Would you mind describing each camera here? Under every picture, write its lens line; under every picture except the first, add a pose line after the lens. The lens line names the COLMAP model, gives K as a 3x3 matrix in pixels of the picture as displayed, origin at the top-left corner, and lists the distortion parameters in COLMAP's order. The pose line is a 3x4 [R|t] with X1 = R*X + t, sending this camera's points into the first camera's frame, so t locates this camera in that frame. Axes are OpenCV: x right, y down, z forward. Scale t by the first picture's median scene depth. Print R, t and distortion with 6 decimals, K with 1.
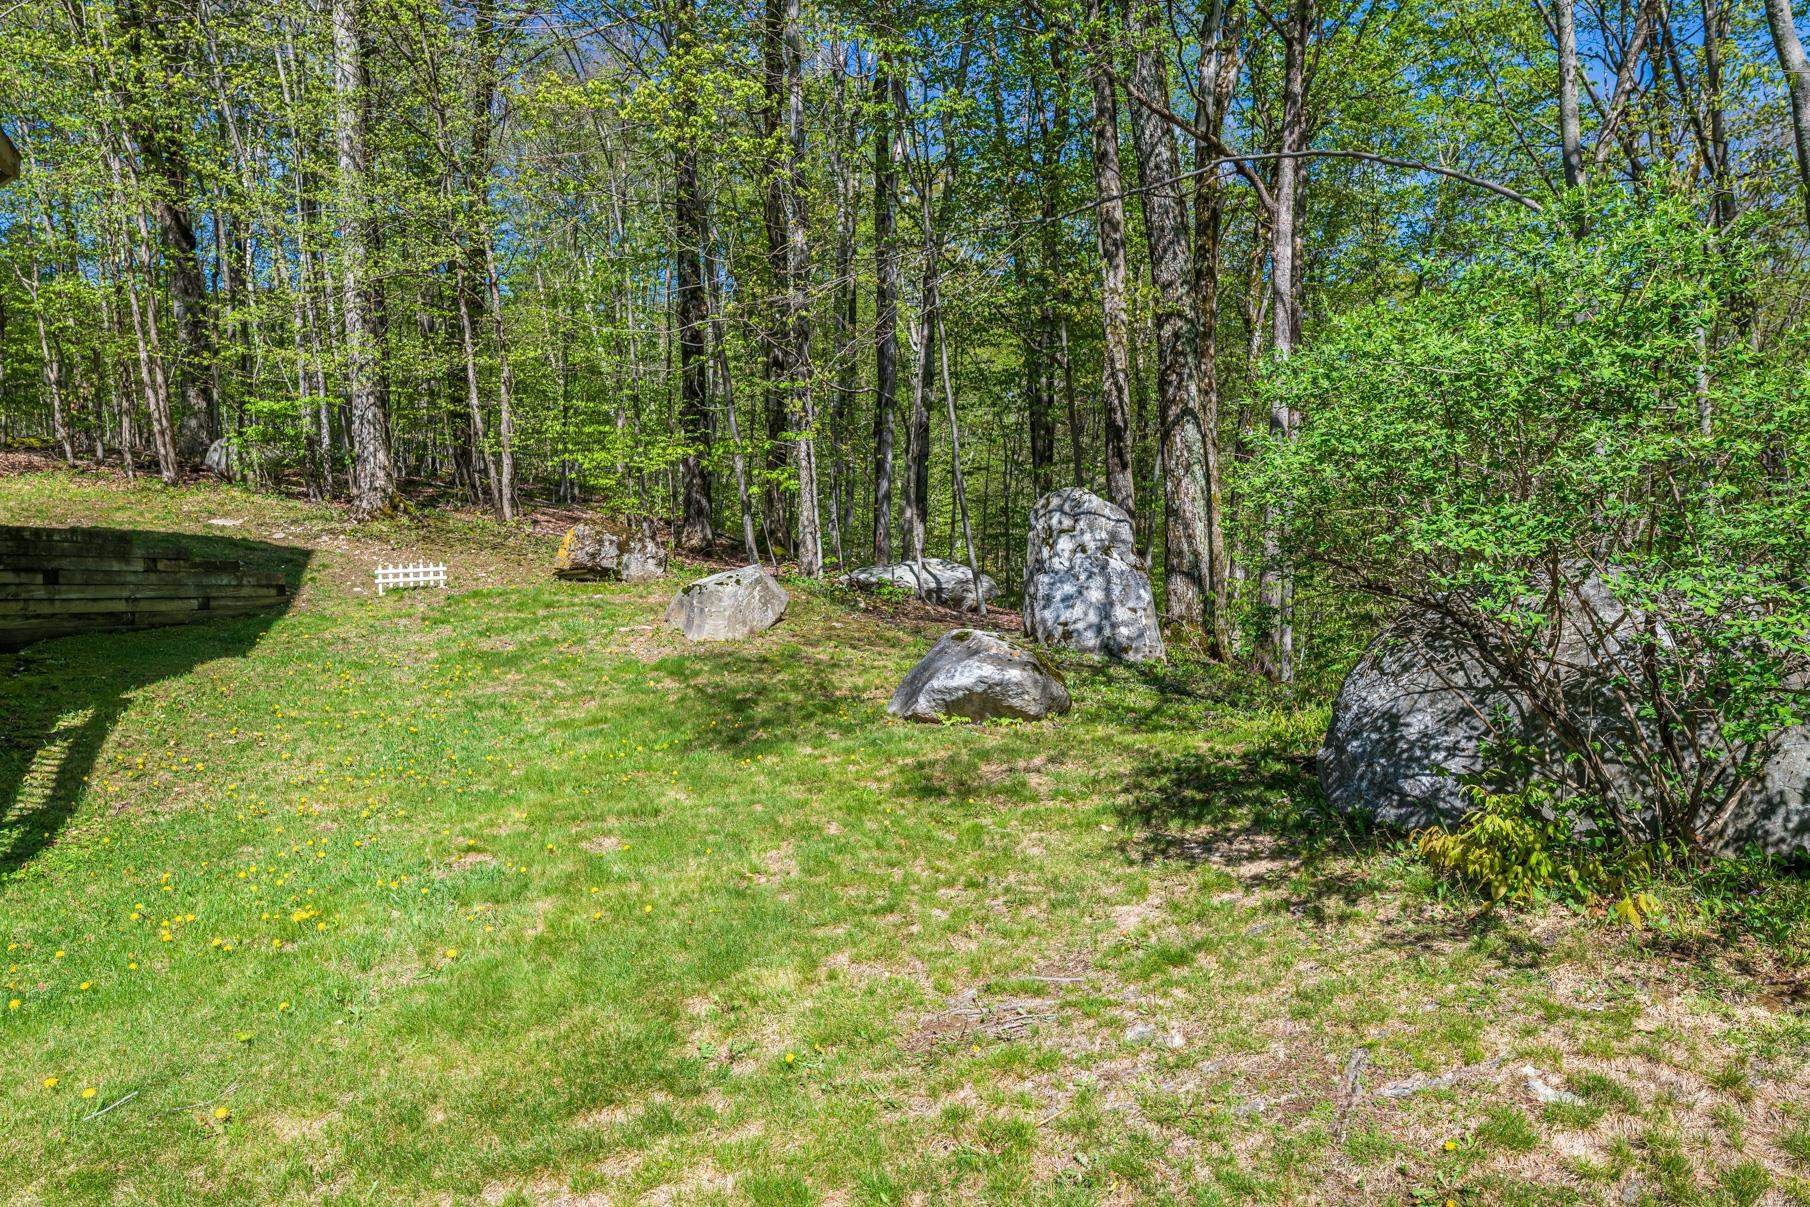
lens RADIAL K [[1147.5, 0, 953.5], [0, 1147.5, 615.6], [0, 0, 1]] dist [-0.002026, -0.000804]
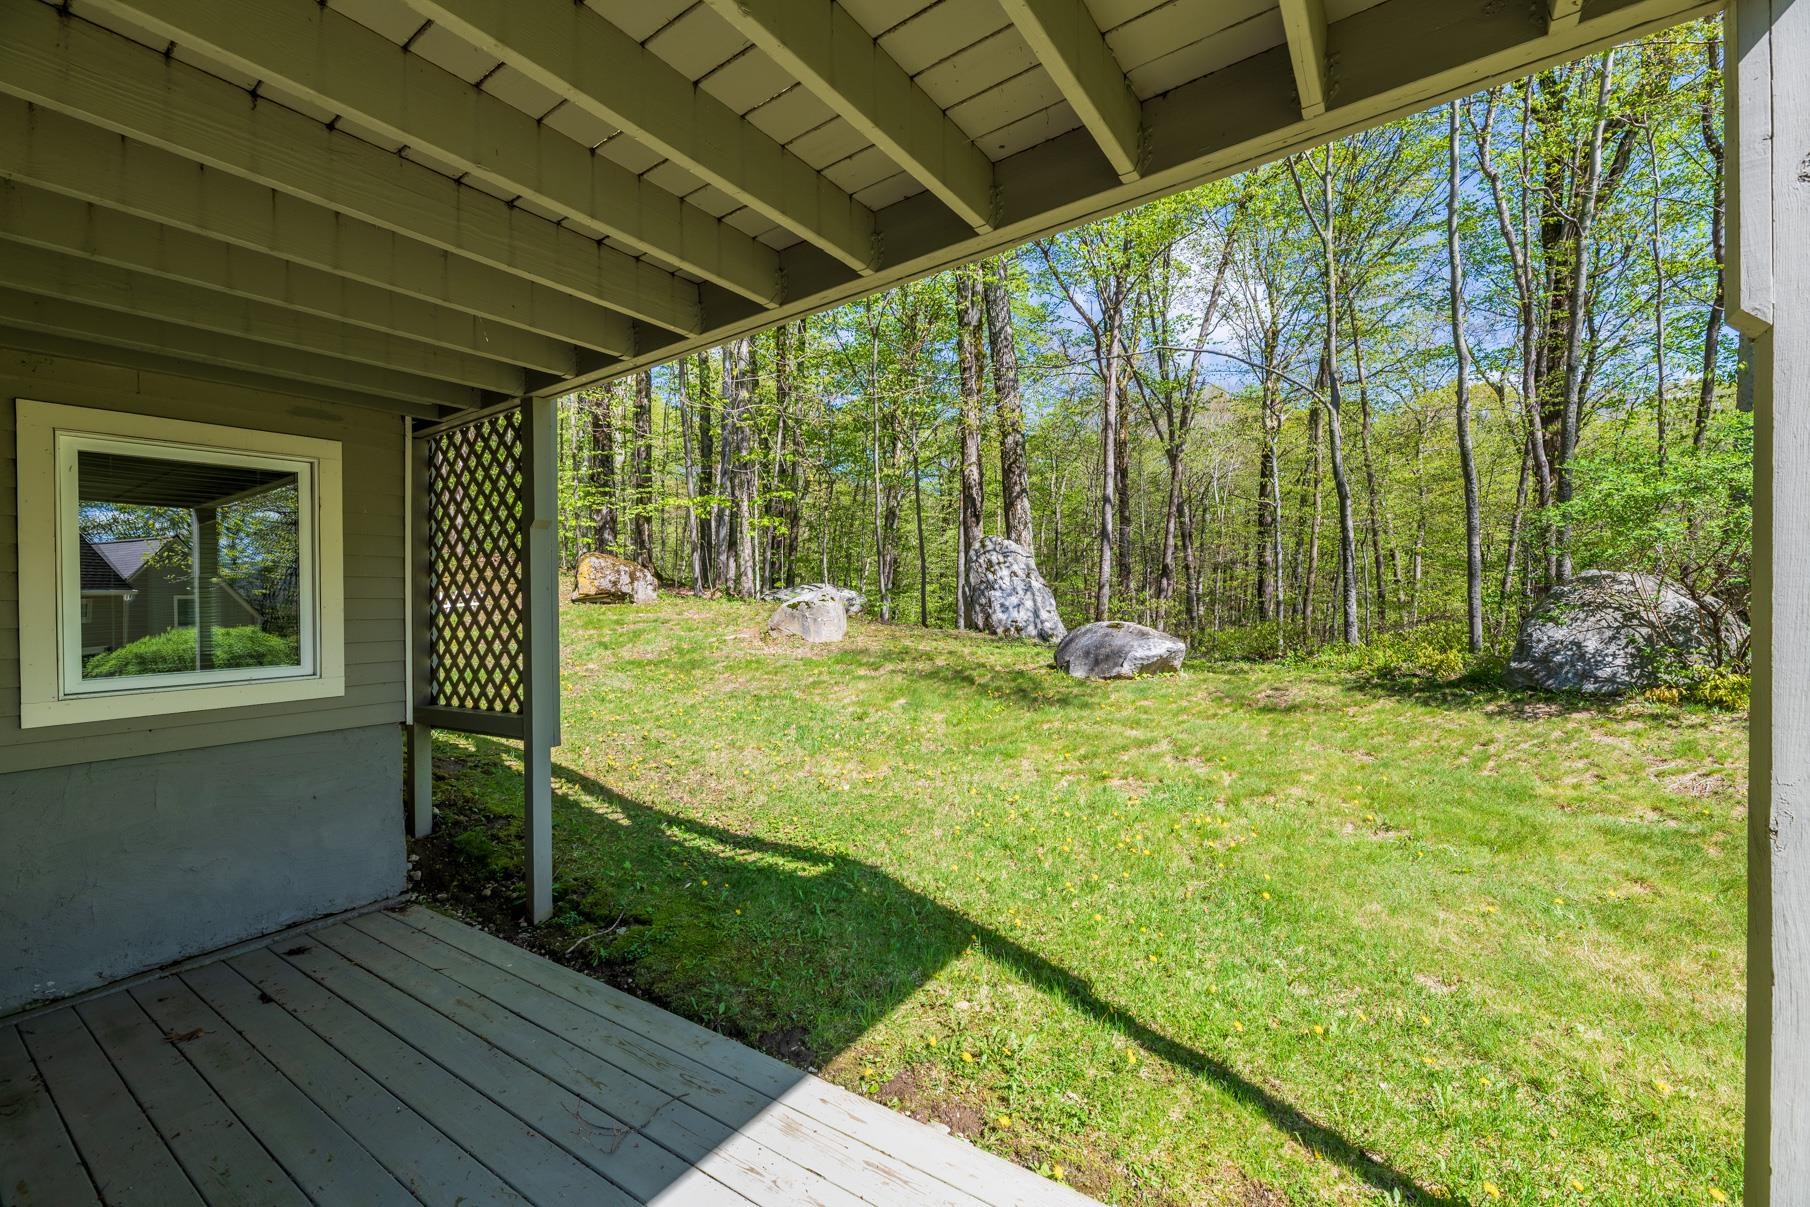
lens RADIAL K [[766.4, 0, 959.7], [0, 766.4, 613.1], [0, 0, 1]] dist [0.006428, -0.000355]
pose [[0.867156, -0.030047, 0.497130, -0.481642], [0.037974, 0.999262, -0.005842, -0.001241], [-0.496588, 0.023944, 0.867656, 0.116037]]
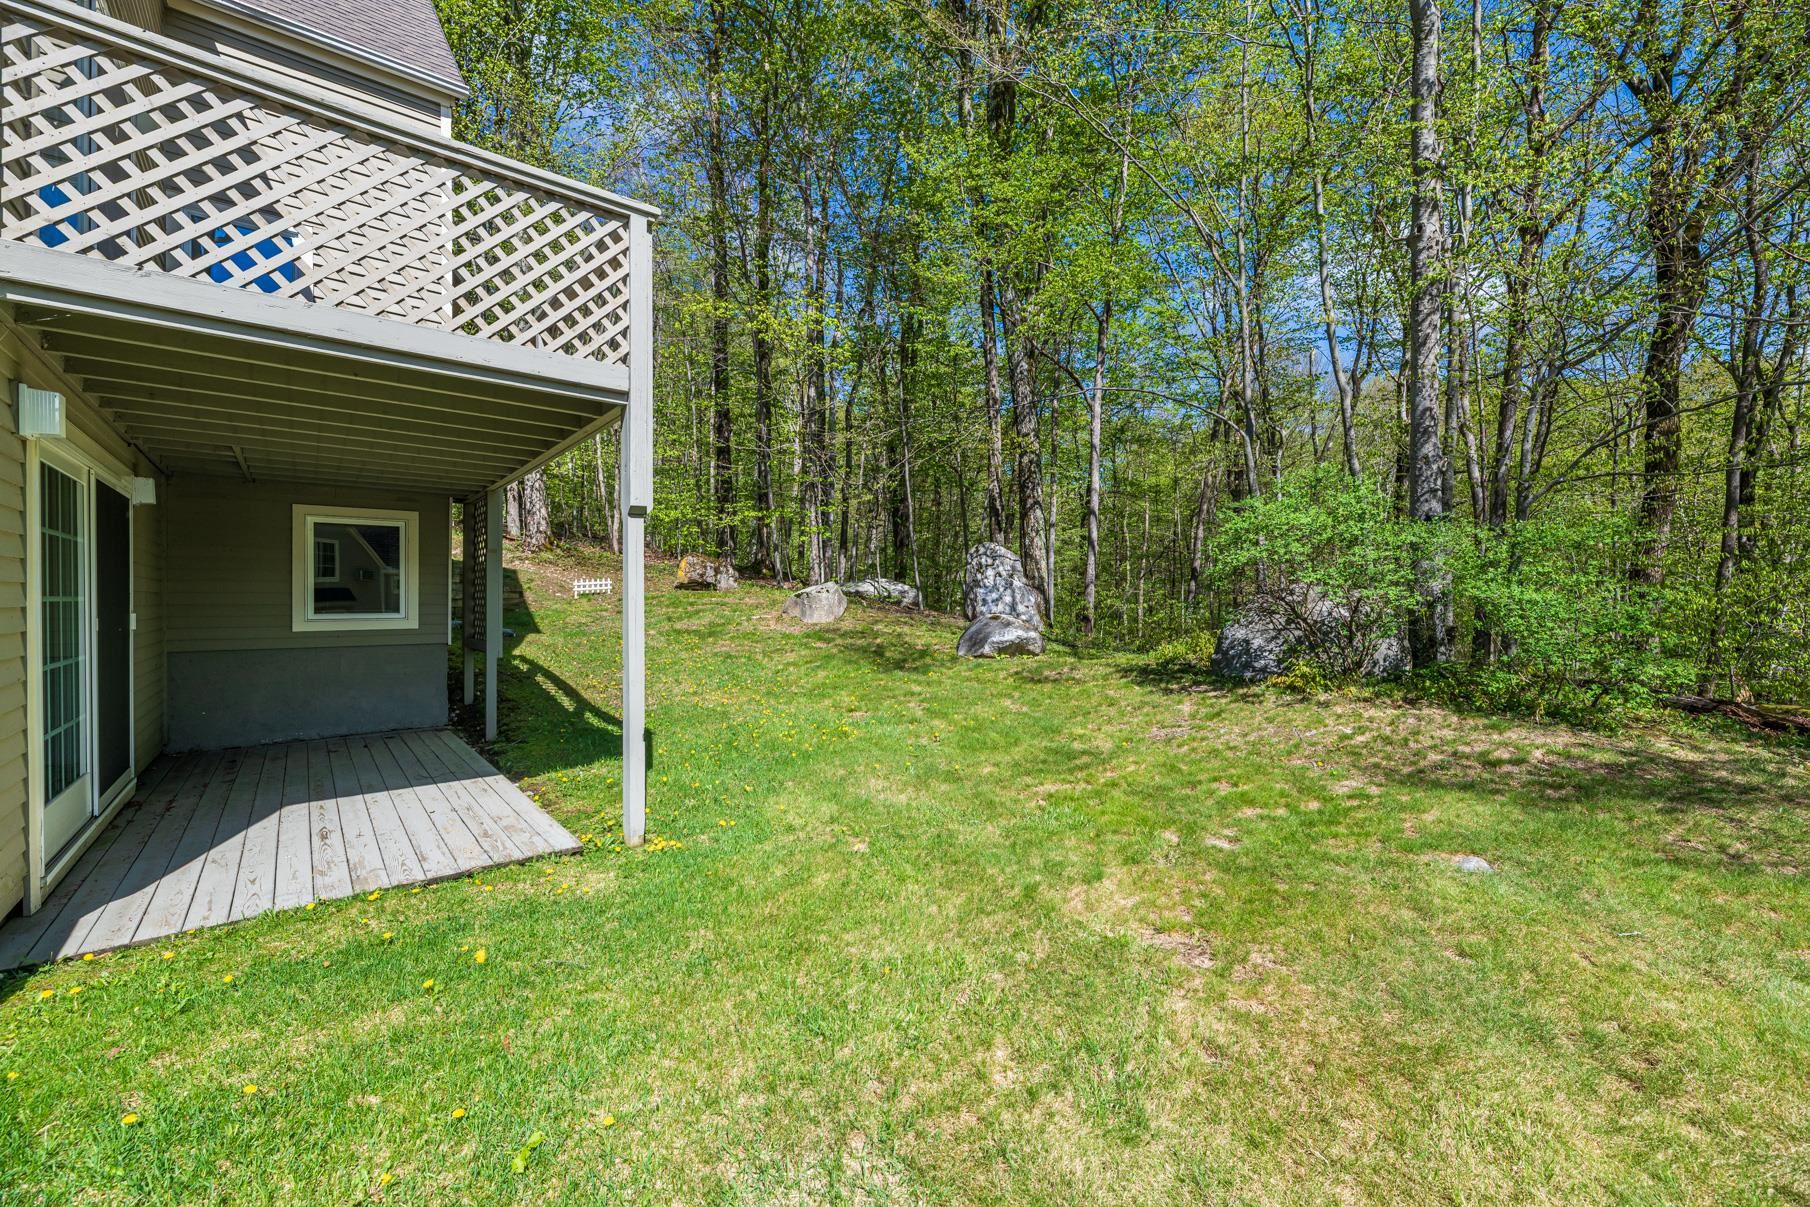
lens RADIAL K [[766.4, 0, 953.2], [0, 766.4, 613.3], [0, 0, 1]] dist [0.006428, -0.000355]
pose [[0.970396, -0.001904, 0.241512, -0.271033], [0.002550, 0.999994, -0.002362, 0.008973], [-0.241506, 0.002908, 0.970395, -0.225060]]
